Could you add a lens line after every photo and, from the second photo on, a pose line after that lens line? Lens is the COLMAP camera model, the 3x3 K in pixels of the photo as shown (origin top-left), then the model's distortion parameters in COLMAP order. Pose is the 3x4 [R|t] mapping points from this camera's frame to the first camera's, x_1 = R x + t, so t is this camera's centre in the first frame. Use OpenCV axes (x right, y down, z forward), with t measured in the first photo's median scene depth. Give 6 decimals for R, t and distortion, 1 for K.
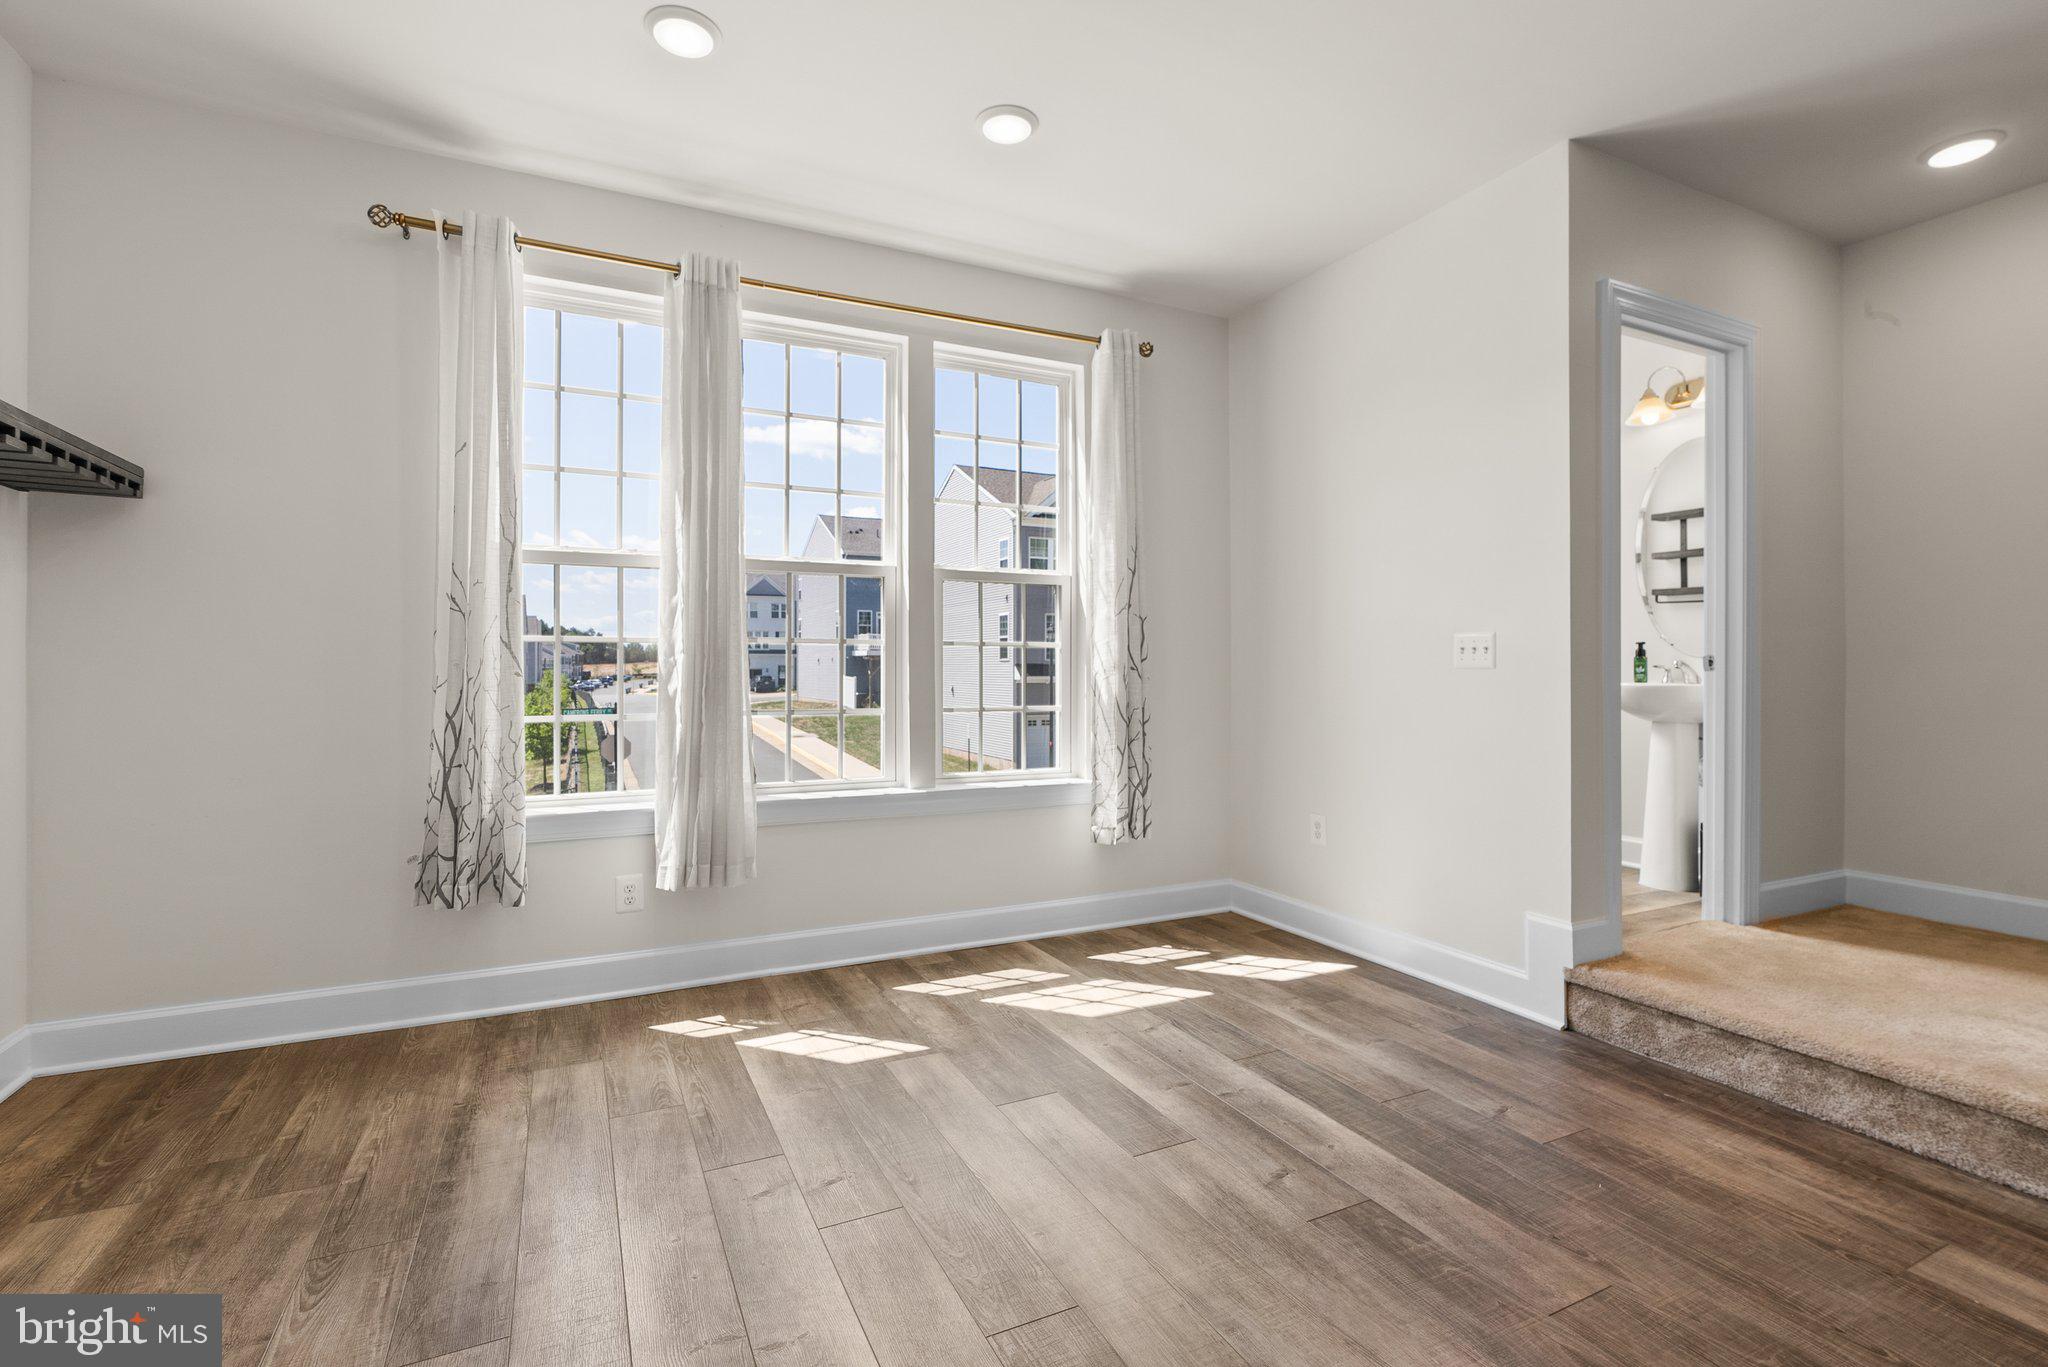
lens RADIAL K [[928.5, 0, 1017.7], [0, 928.5, 661.0], [0, 0, 1]] dist [-0.004737, 0.000467]
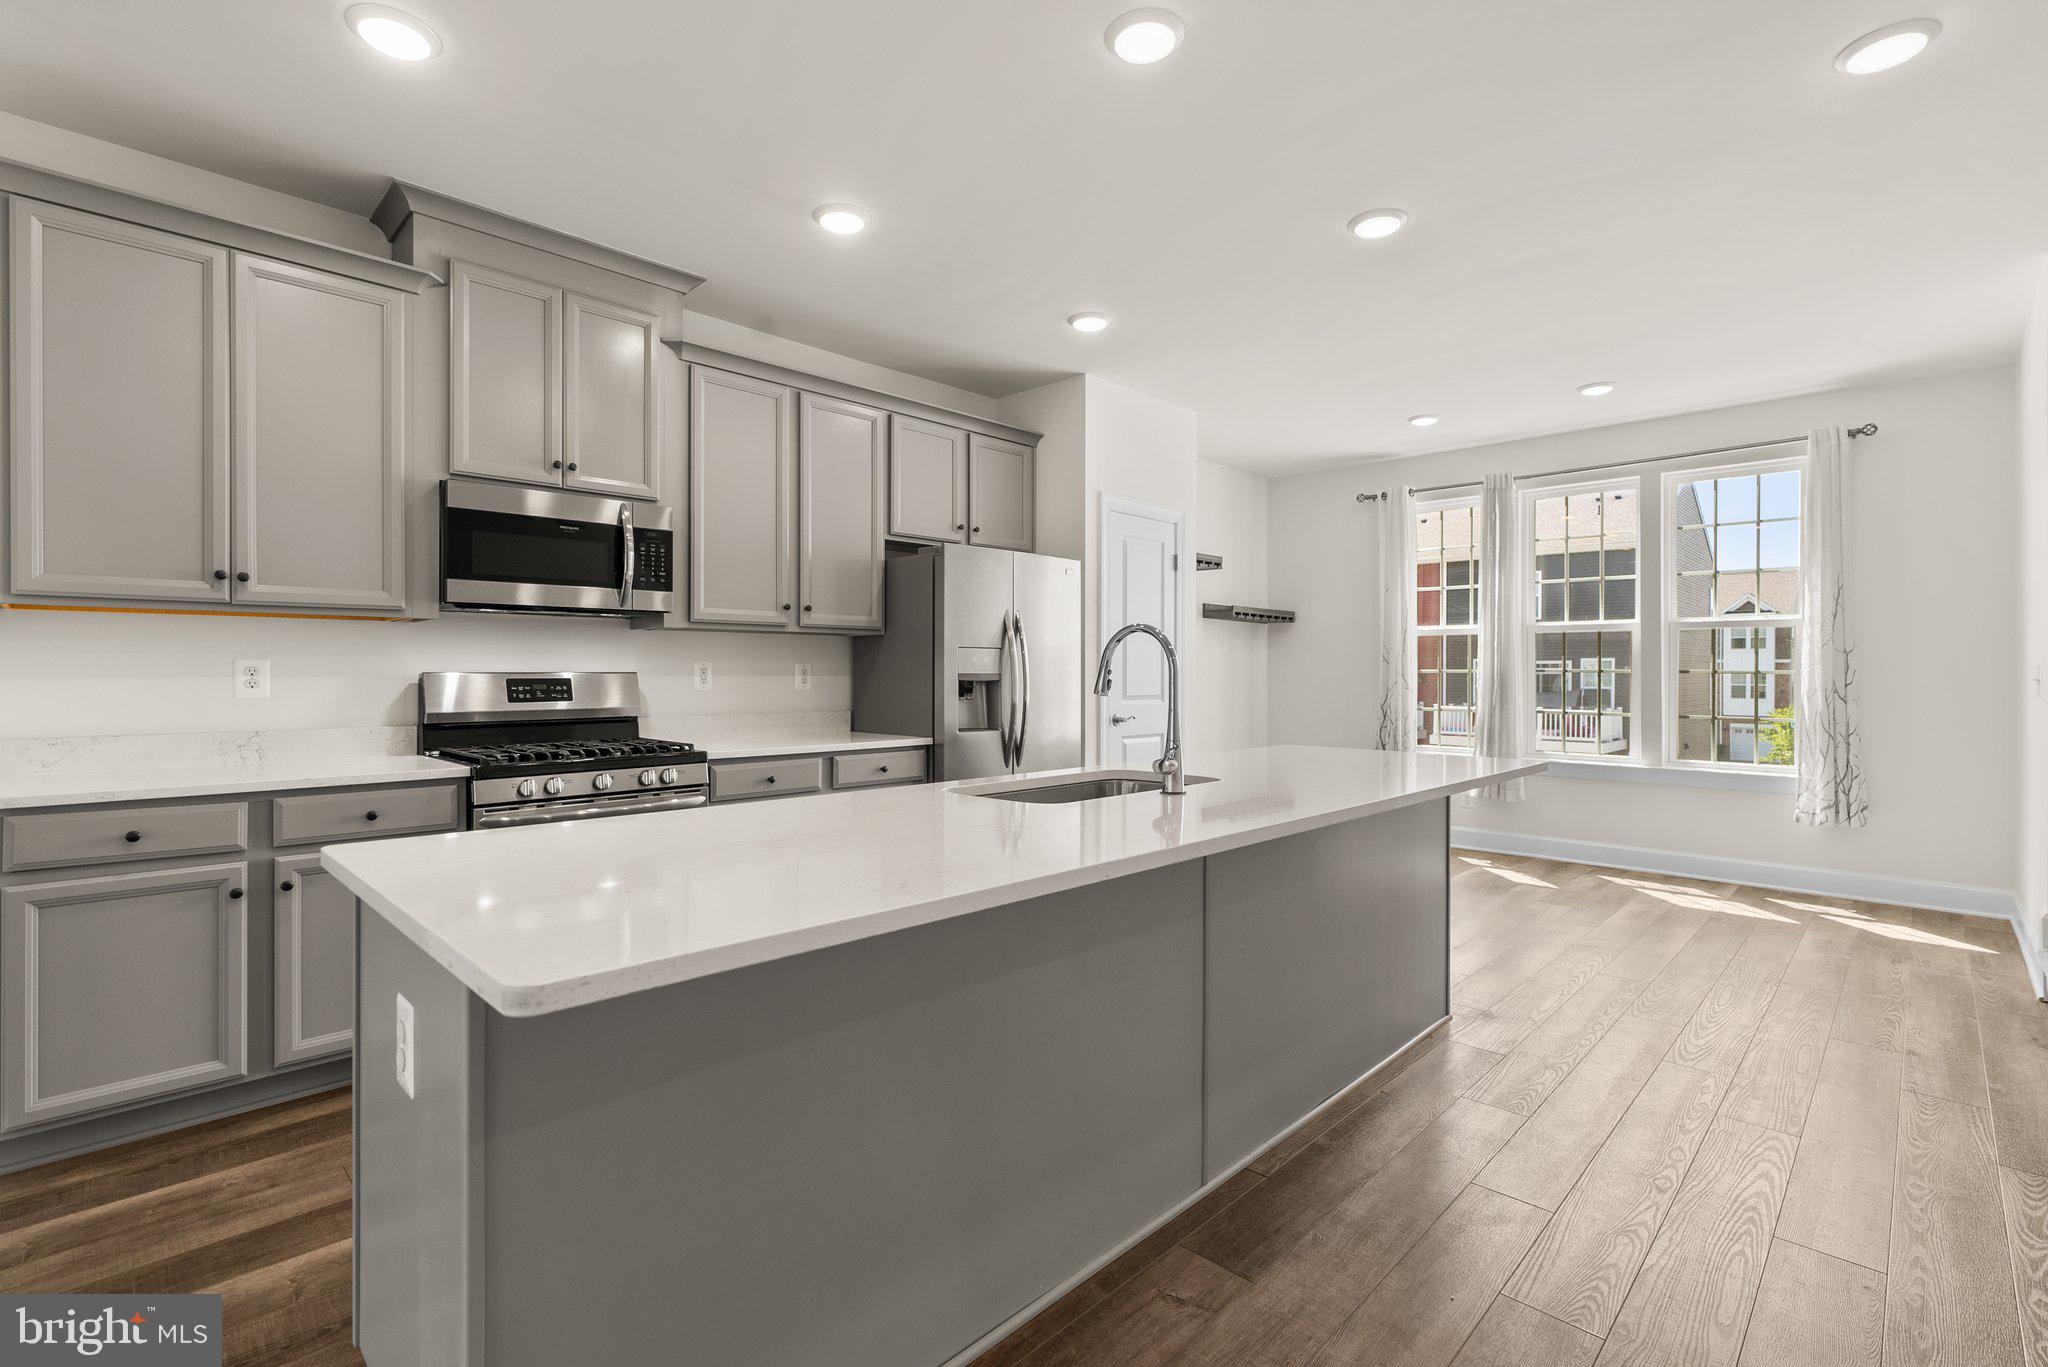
lens RADIAL K [[924.8, 0, 1016.9], [0, 924.8, 674.6], [0, 0, 1]] dist [-0.020570, 0.009673]
pose [[0.331872, 0.003435, -0.943318, 1.139472], [0.004608, 0.999976, 0.005263, -0.032028], [0.943313, -0.006094, 0.331849, -0.576429]]
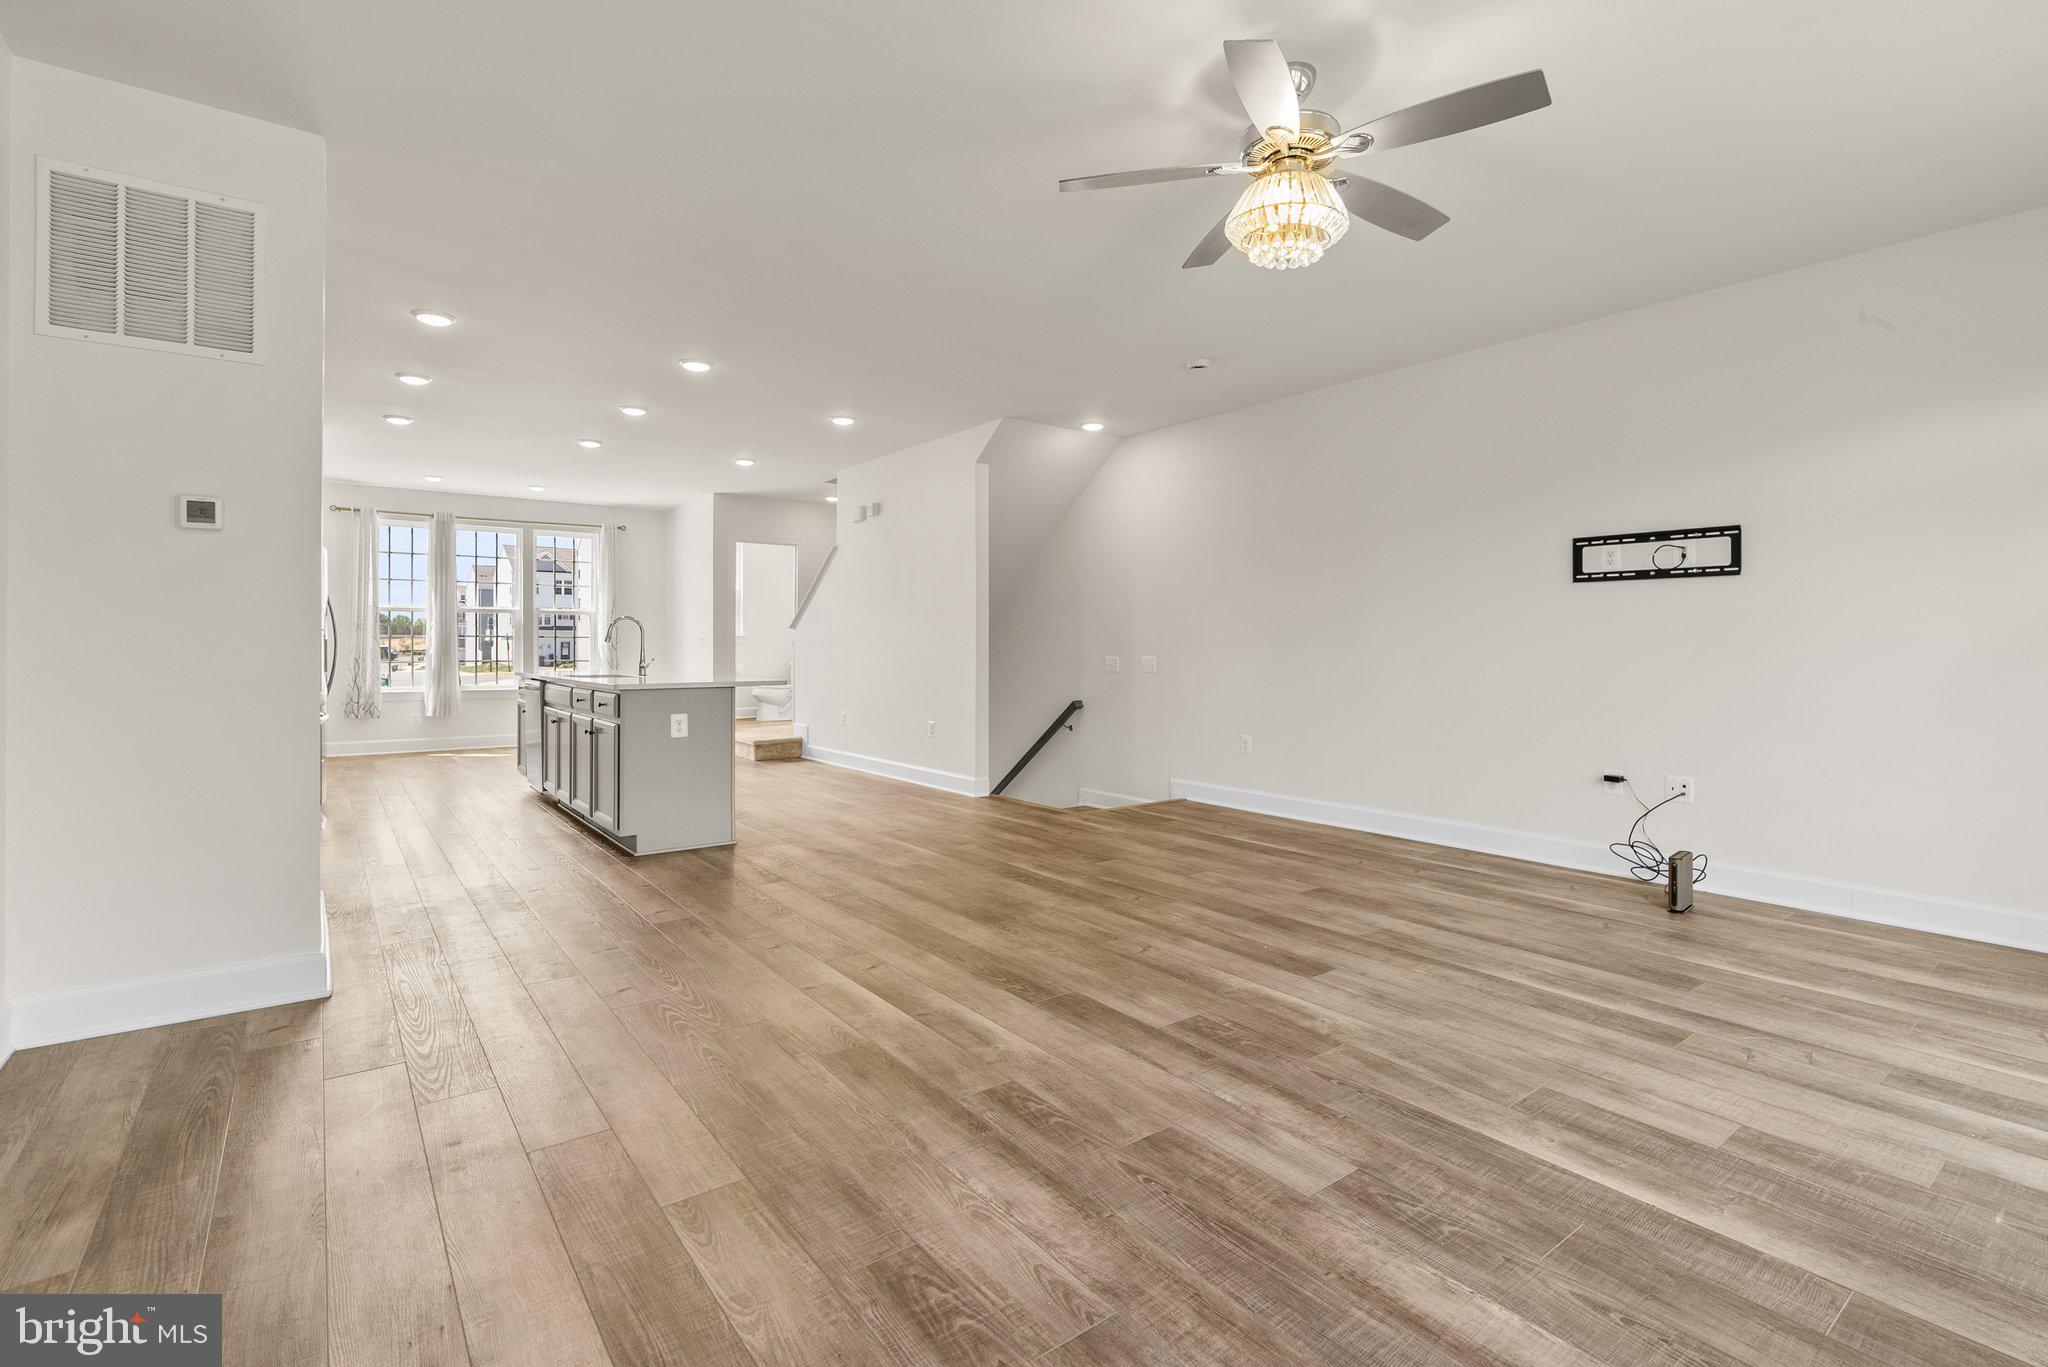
lens RADIAL K [[937.3, 0, 1004.4], [0, 937.3, 639.1], [0, 0, 1]] dist [-0.005027, 0.000632]
pose [[0.983540, 0.001385, 0.180687, 0.933374], [-0.001615, 0.999998, 0.001121, -0.019796], [-0.180685, -0.001395, 0.983540, -2.384517]]
